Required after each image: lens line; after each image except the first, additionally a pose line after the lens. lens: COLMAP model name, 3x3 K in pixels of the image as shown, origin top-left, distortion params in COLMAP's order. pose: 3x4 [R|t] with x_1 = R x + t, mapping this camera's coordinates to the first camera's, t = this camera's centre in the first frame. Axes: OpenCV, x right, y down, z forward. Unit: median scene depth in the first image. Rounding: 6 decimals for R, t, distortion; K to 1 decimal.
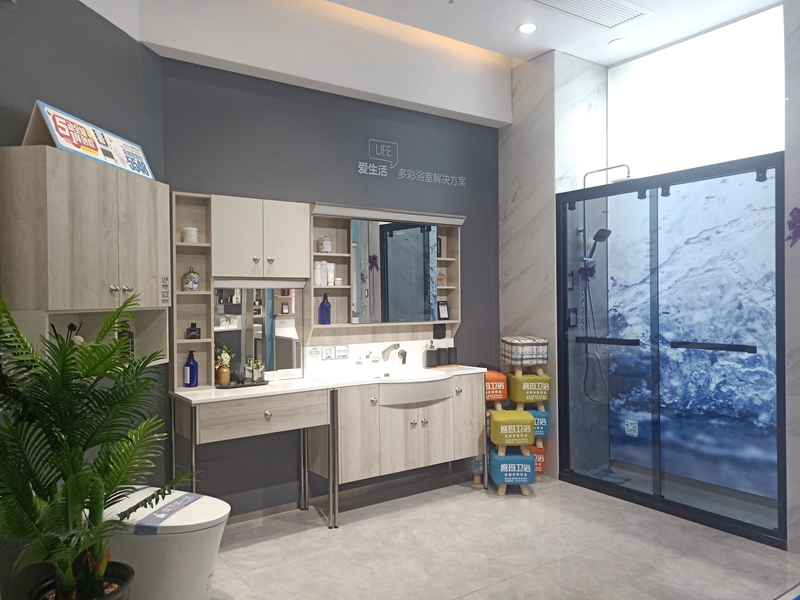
lens RADIAL K [[603.6, 0, 404.5], [0, 603.6, 299.3], [0, 0, 1]] dist [0.046989, -0.024113]
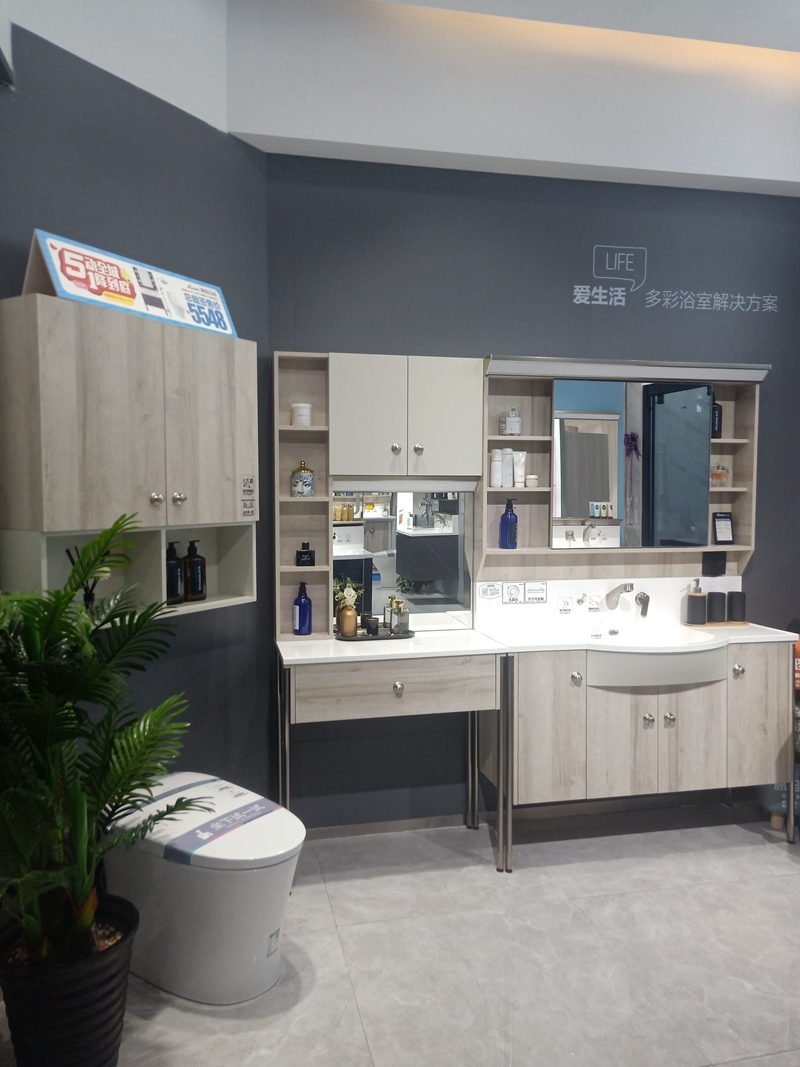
lens RADIAL K [[805.0, 0, 398.6], [0, 805.0, 527.9], [0, 0, 1]] dist [0.046989, -0.024113]
pose [[0.922542, 0.028355, -0.384853, 0.076562], [-0.009680, 0.998683, 0.050374, -0.018785], [0.385775, -0.042747, 0.921602, 0.149512]]
